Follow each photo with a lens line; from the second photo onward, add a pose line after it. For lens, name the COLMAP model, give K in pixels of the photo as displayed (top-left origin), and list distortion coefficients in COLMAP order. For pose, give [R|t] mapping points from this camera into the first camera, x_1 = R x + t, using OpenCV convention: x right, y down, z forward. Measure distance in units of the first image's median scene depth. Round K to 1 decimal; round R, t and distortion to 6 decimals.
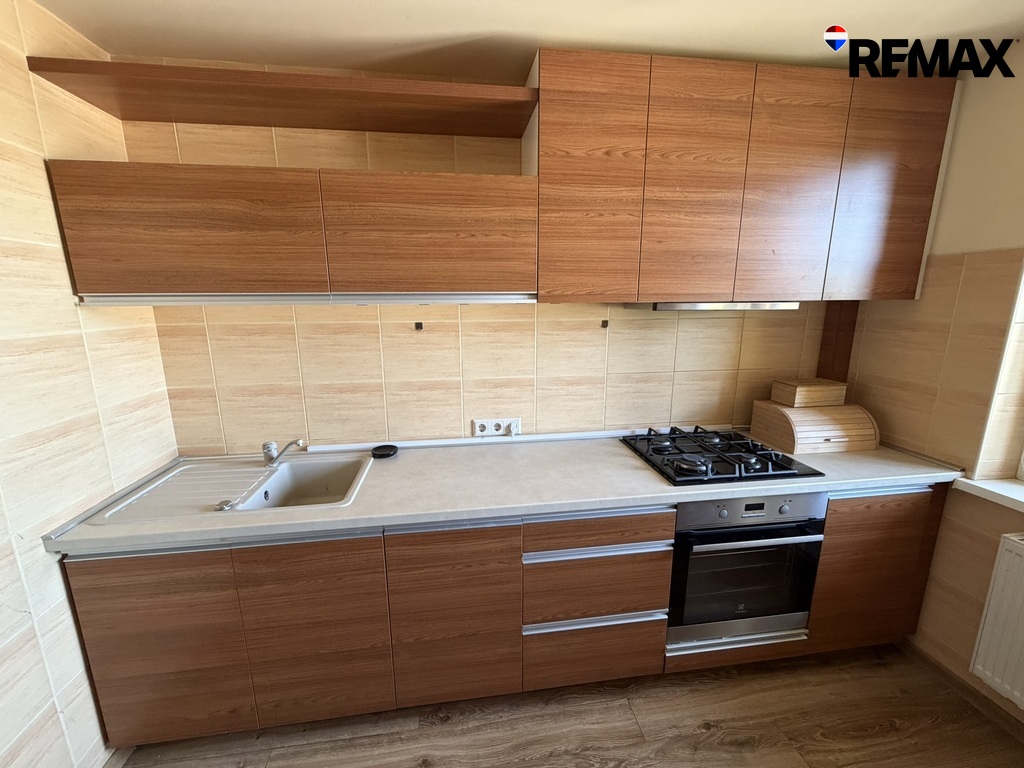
lens RADIAL K [[408.0, 0, 508.8], [0, 408.0, 383.6], [0, 0, 1]] dist [-0.001407, -0.000056]
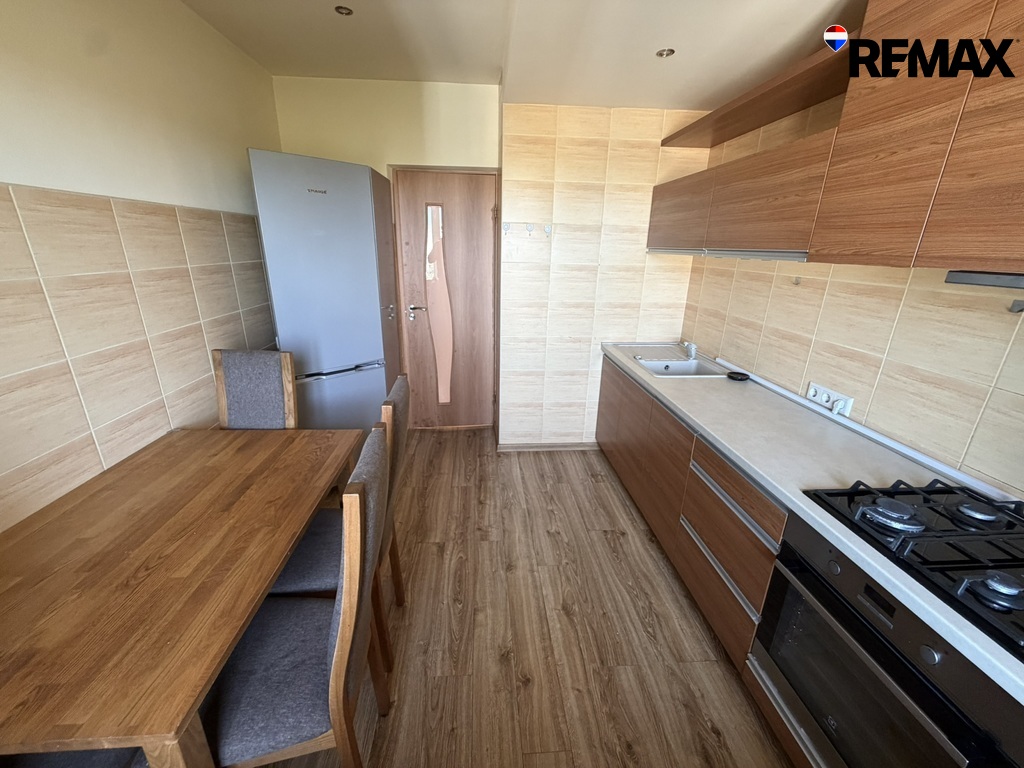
lens RADIAL K [[408.0, 0, 507.7], [0, 408.0, 383.7], [0, 0, 1]] dist [-0.001407, -0.000056]
pose [[-0.067005, 0.326792, -0.942718, 1.106915], [-0.217372, 0.917365, 0.333453, -0.094346], [0.973786, 0.227263, 0.009567, 0.335864]]
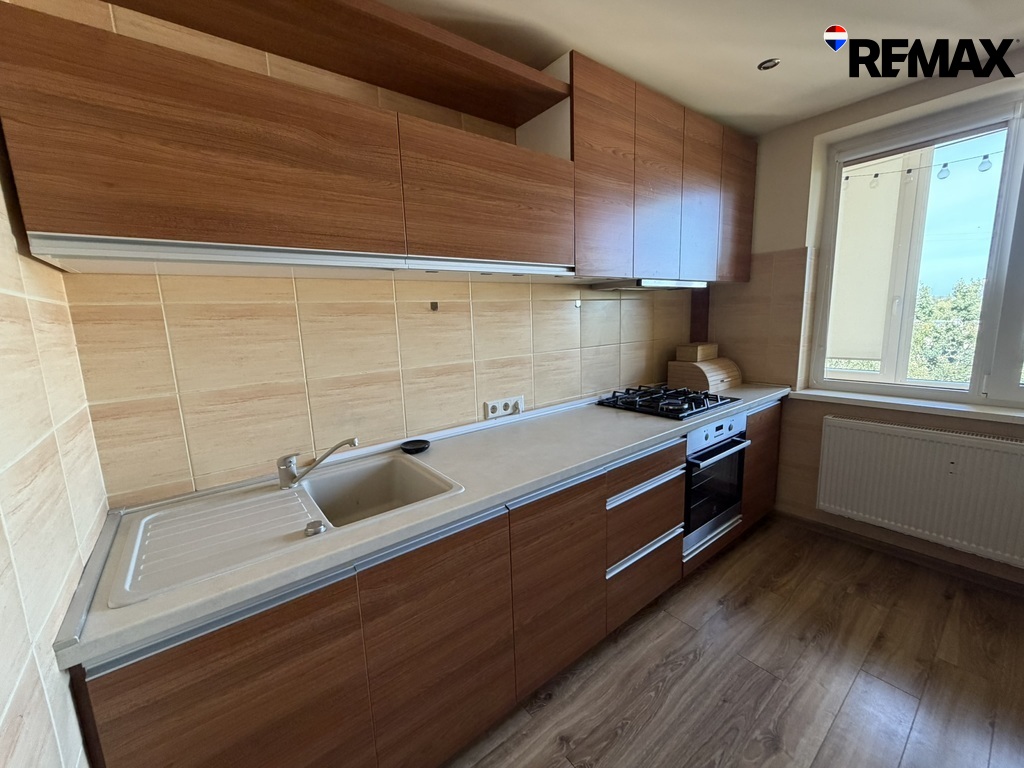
lens RADIAL K [[408.0, 0, 507.4], [0, 408.0, 384.3], [0, 0, 1]] dist [-0.001407, -0.000056]
pose [[0.868351, -0.108410, 0.483957, -0.630259], [0.132380, 0.991078, -0.015517, 0.084154], [-0.477957, 0.077540, 0.874954, 0.136726]]
